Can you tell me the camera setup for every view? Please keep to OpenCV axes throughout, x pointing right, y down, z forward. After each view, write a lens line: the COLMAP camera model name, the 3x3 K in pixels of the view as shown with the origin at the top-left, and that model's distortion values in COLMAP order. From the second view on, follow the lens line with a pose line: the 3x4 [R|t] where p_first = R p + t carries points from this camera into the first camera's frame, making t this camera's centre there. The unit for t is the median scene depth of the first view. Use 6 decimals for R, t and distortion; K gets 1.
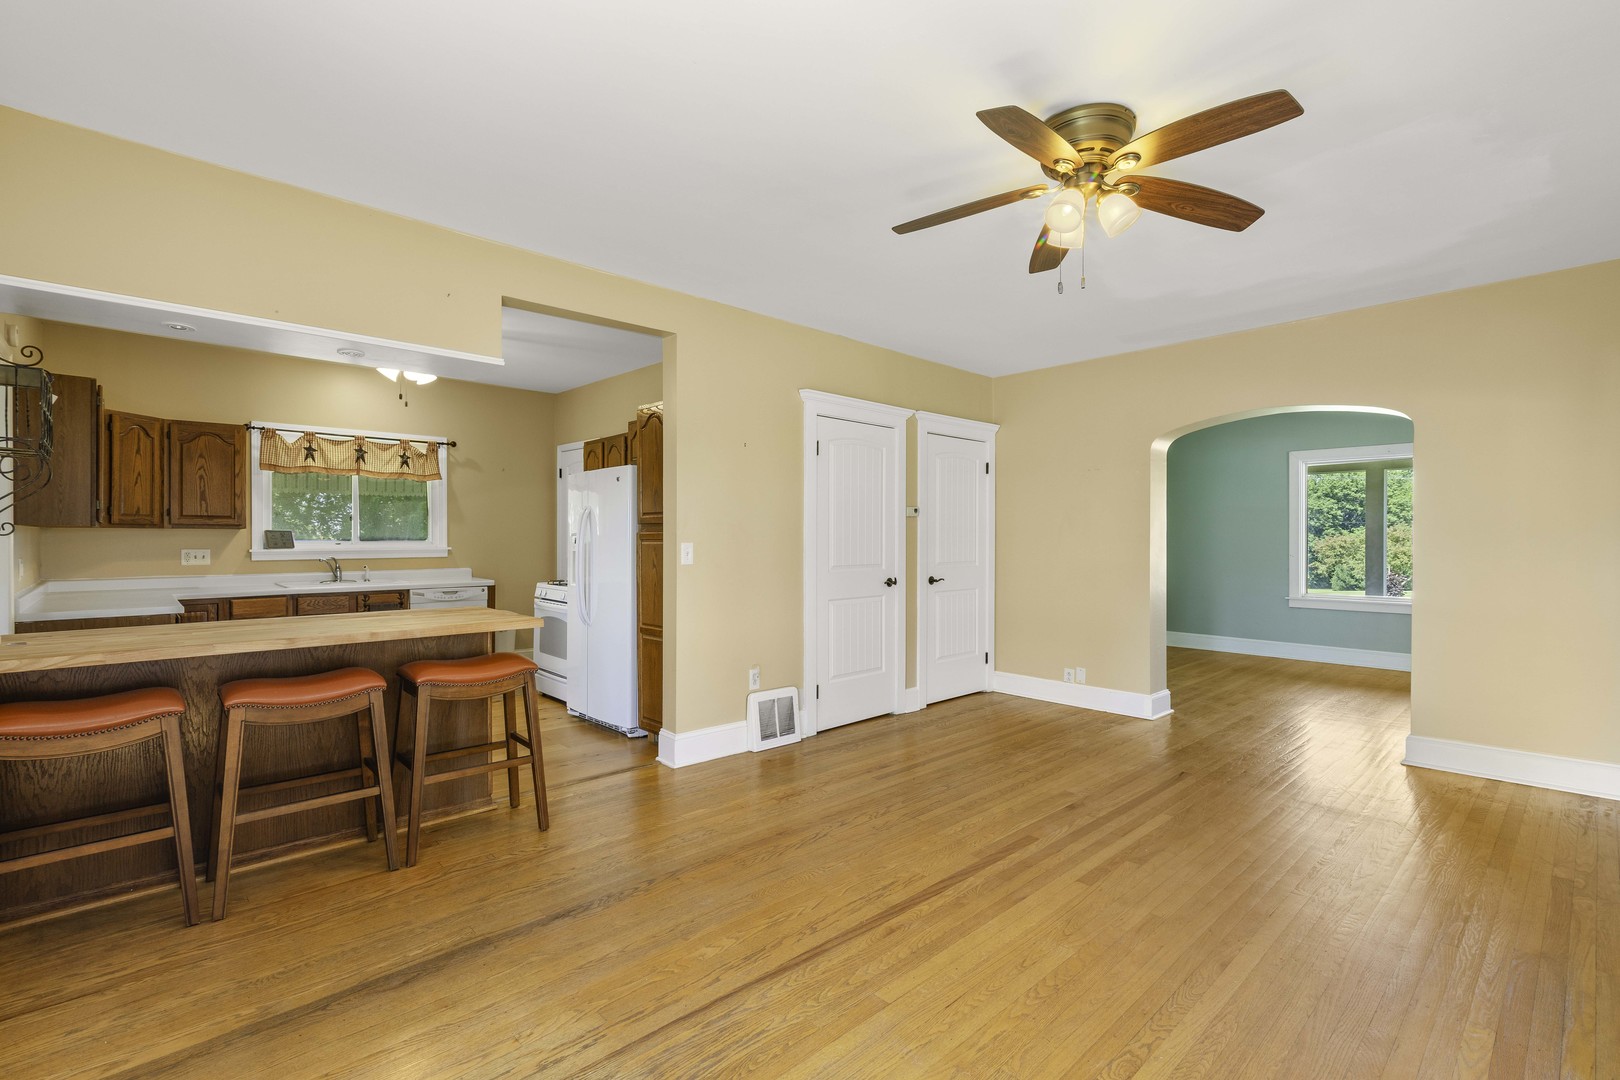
lens RADIAL K [[749.9, 0, 807.8], [0, 749.9, 545.8], [0, 0, 1]] dist [0.003216, 0.001391]
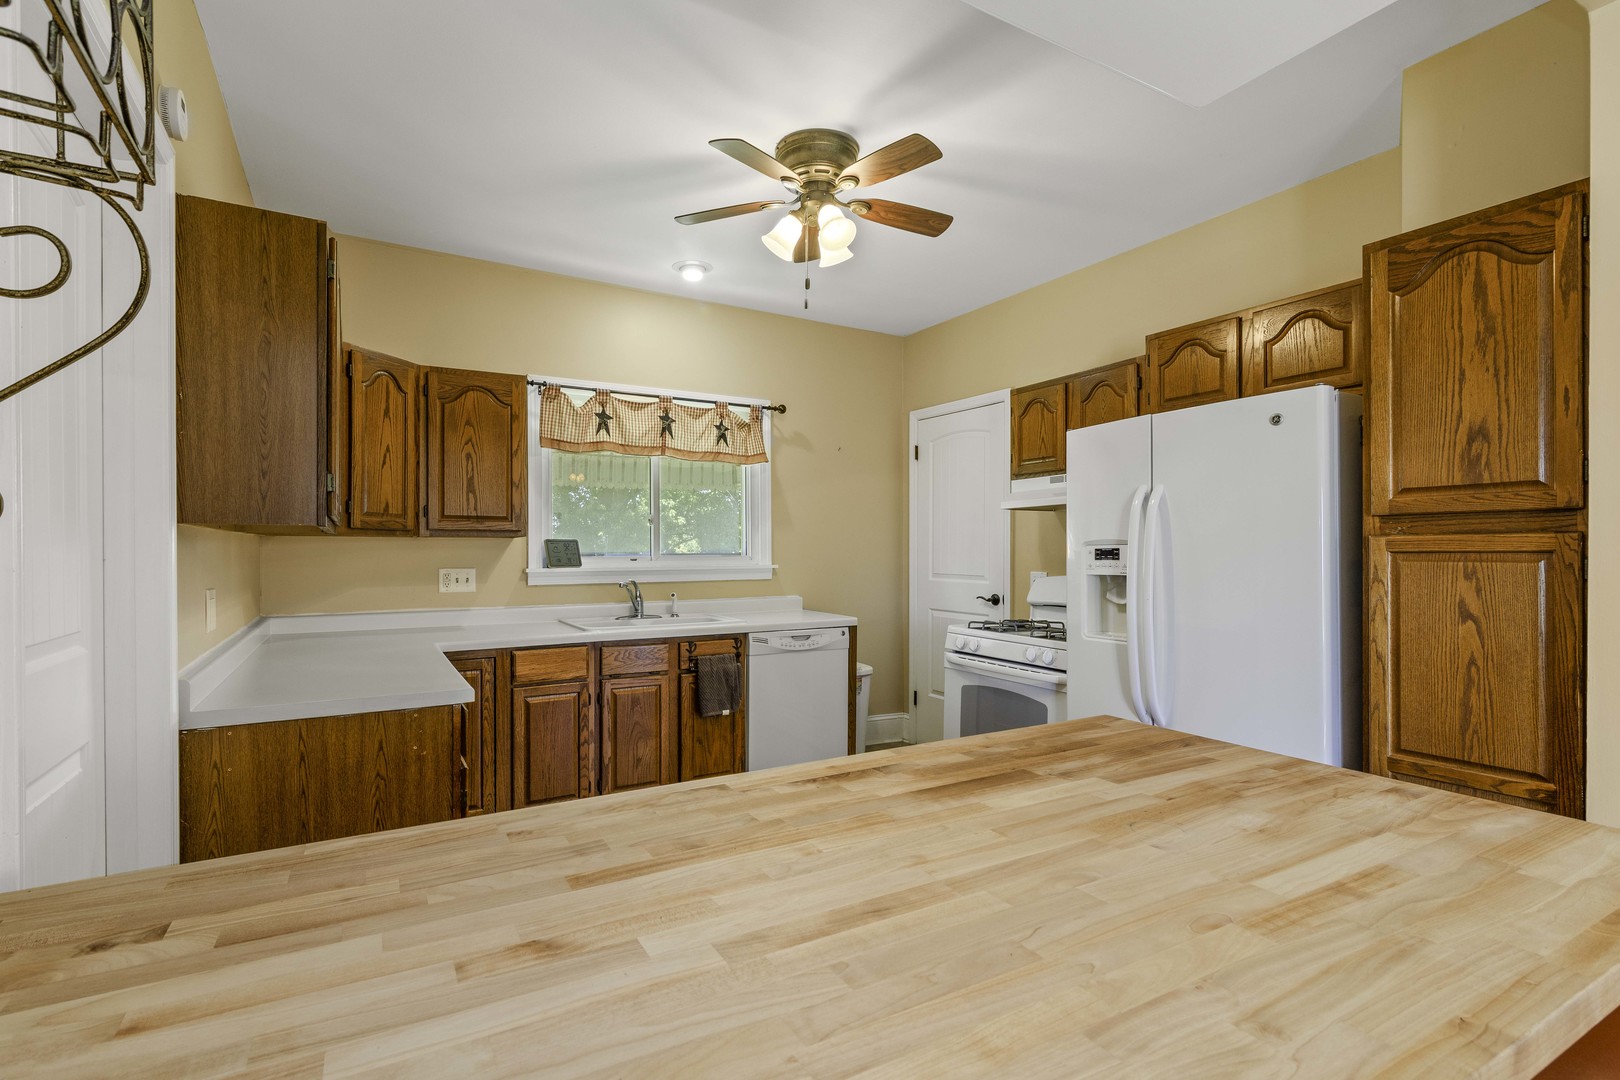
lens RADIAL K [[749.9, 0, 771.6], [0, 749.9, 559.1], [0, 0, 1]] dist [0.003216, 0.001391]
pose [[0.972870, -0.001085, -0.231348, -0.417364], [0.001183, 0.999999, 0.000284, -0.003901], [0.231348, -0.000550, 0.972871, 0.448637]]
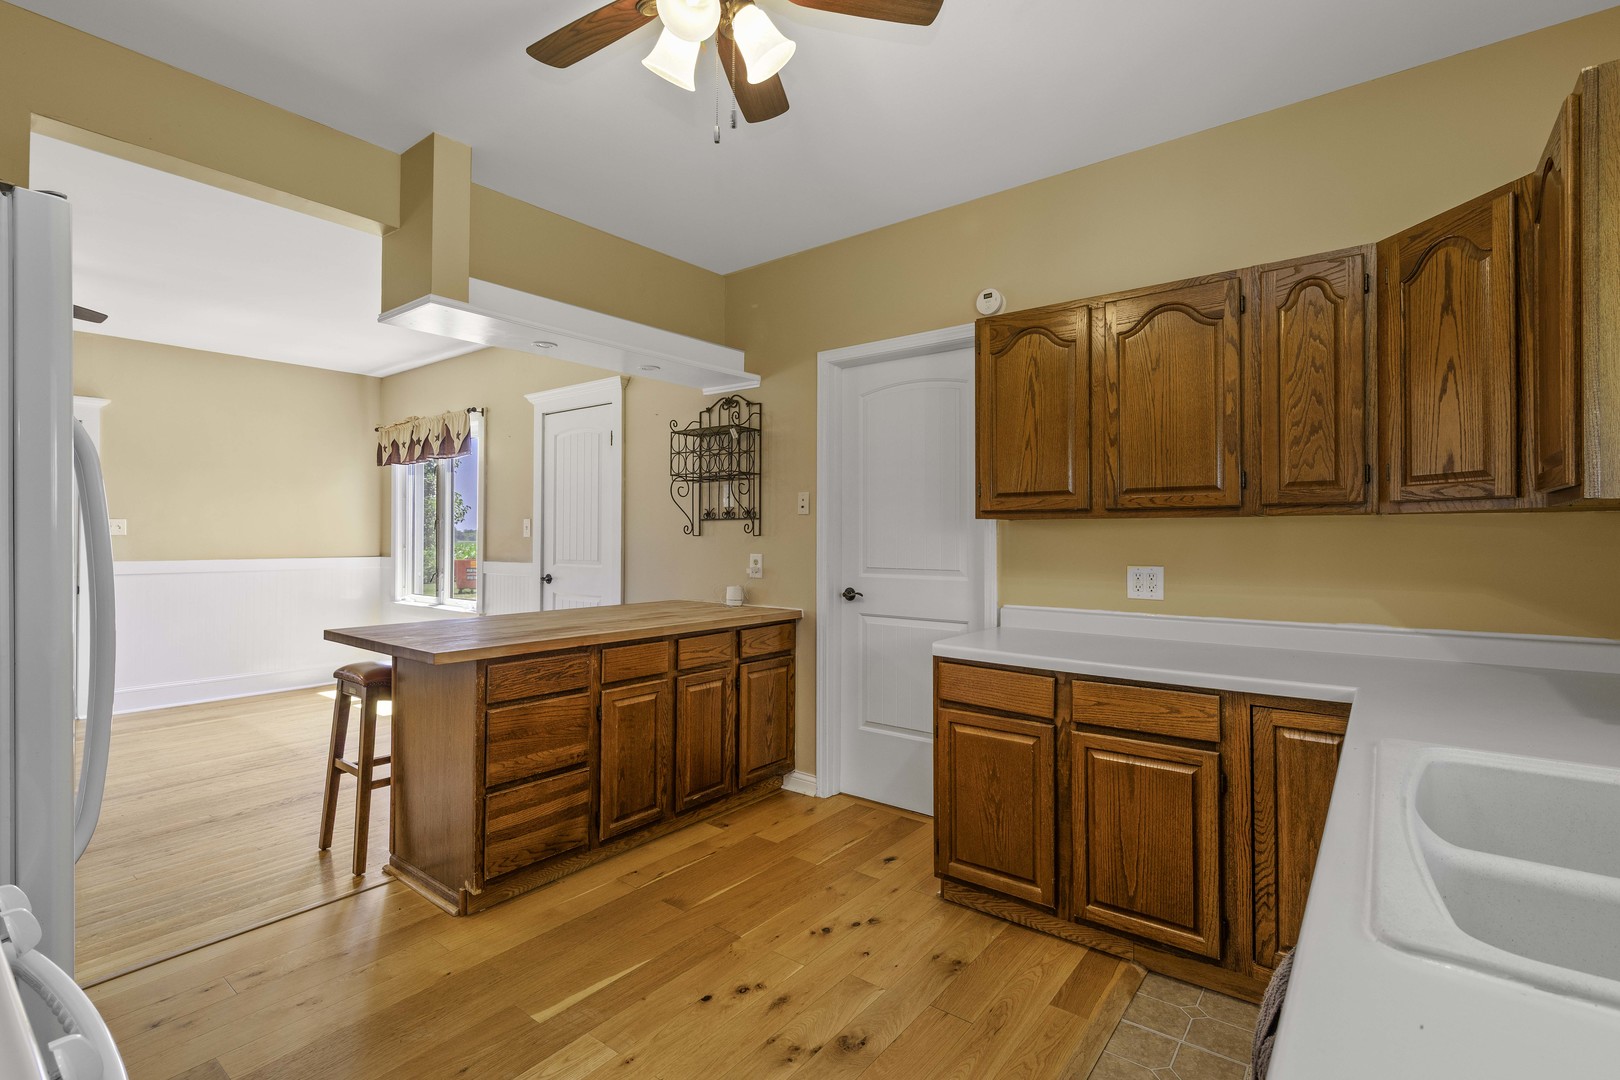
lens RADIAL K [[749.9, 0, 805.1], [0, 749.9, 523.7], [0, 0, 1]] dist [0.003216, 0.001391]
pose [[-0.984881, -0.004132, -0.173183, -0.501353], [-0.003812, 0.999990, -0.002180, -0.015064], [0.173191, -0.001487, -0.984887, 1.277813]]
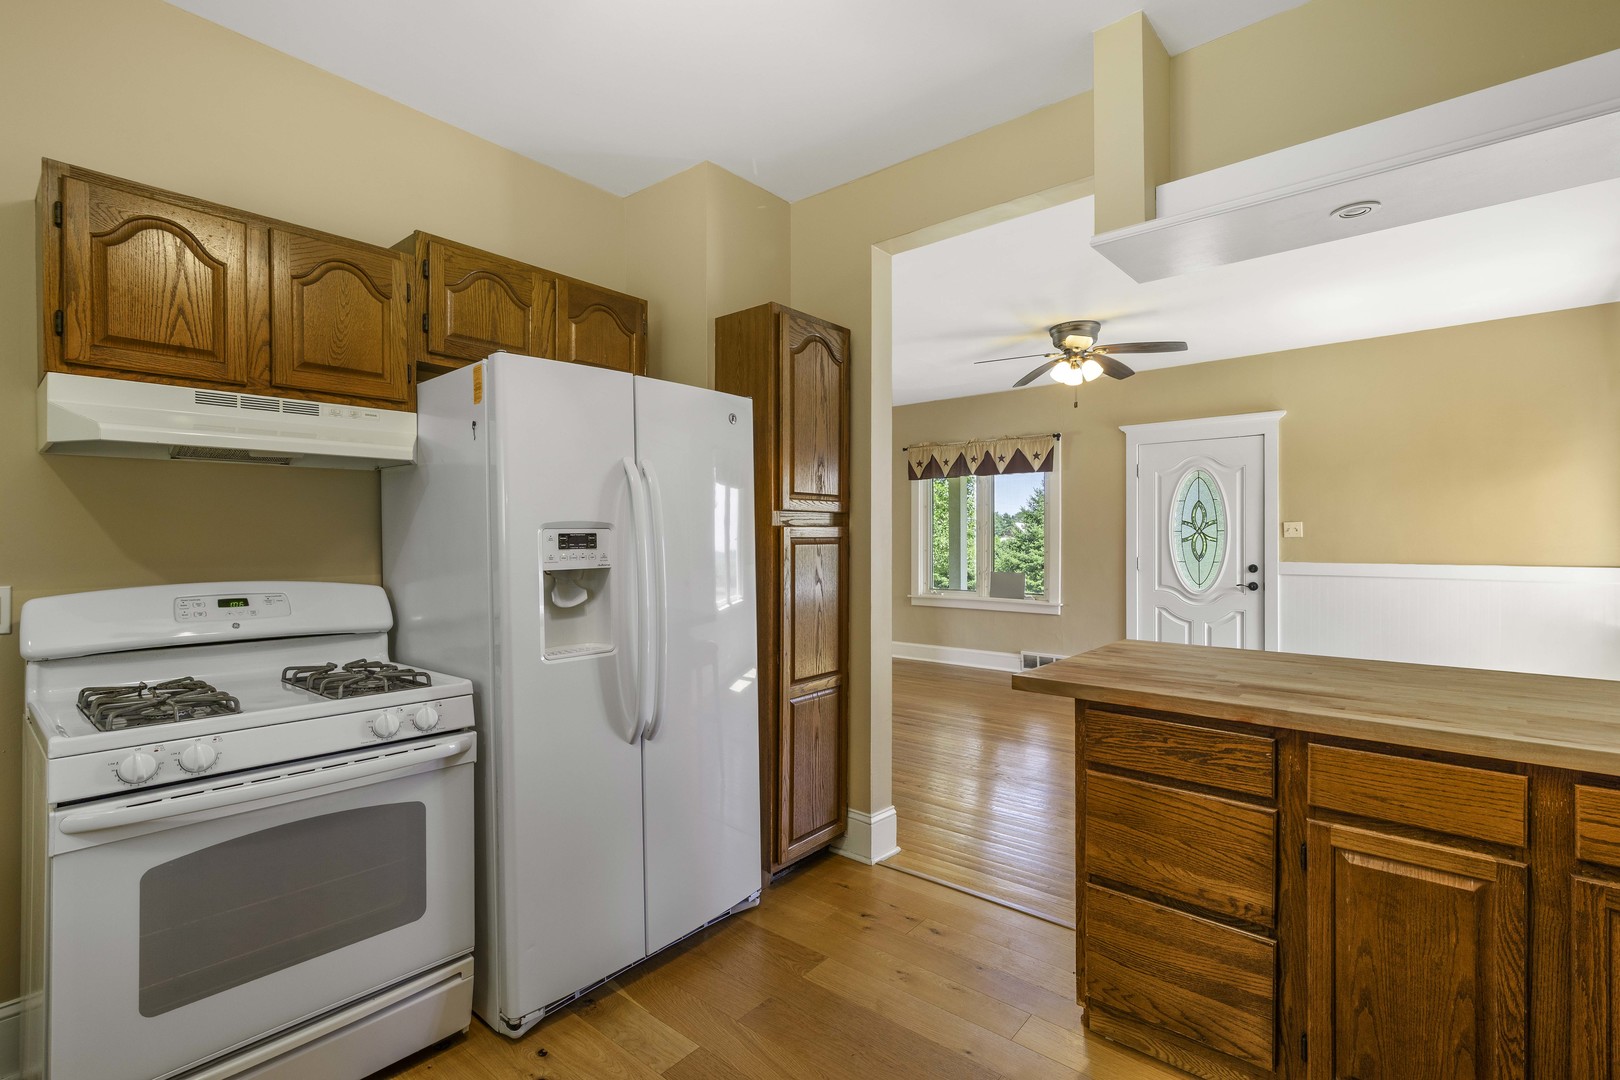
lens RADIAL K [[749.9, 0, 812.0], [0, 749.9, 535.1], [0, 0, 1]] dist [0.003216, 0.001391]
pose [[-0.139822, 0.002073, 0.990174, -0.716002], [0.011937, 0.999929, -0.000408, -0.008554], [-0.990105, 0.011763, -0.139837, 0.953506]]
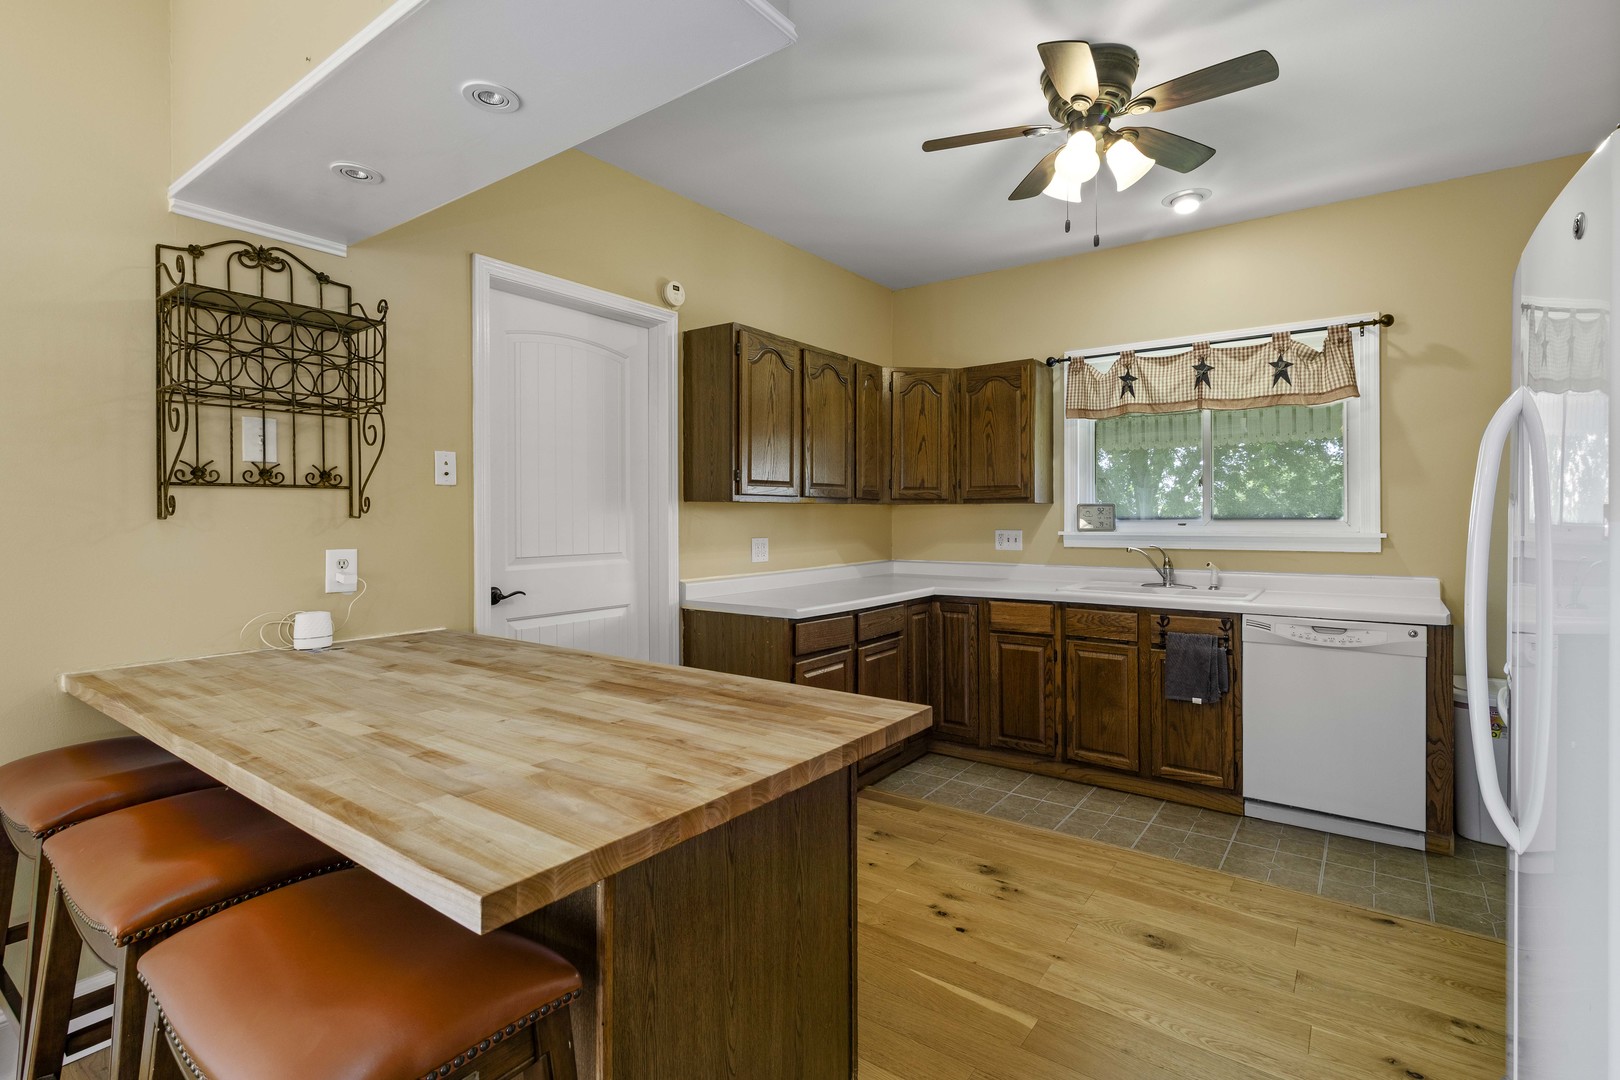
lens RADIAL K [[749.9, 0, 833.1], [0, 749.9, 515.1], [0, 0, 1]] dist [0.003216, 0.001391]
pose [[0.214386, -0.004436, -0.976739, -0.096013], [-0.007313, 0.999954, -0.006147, -0.005101], [0.976722, 0.008461, 0.214343, 0.696345]]
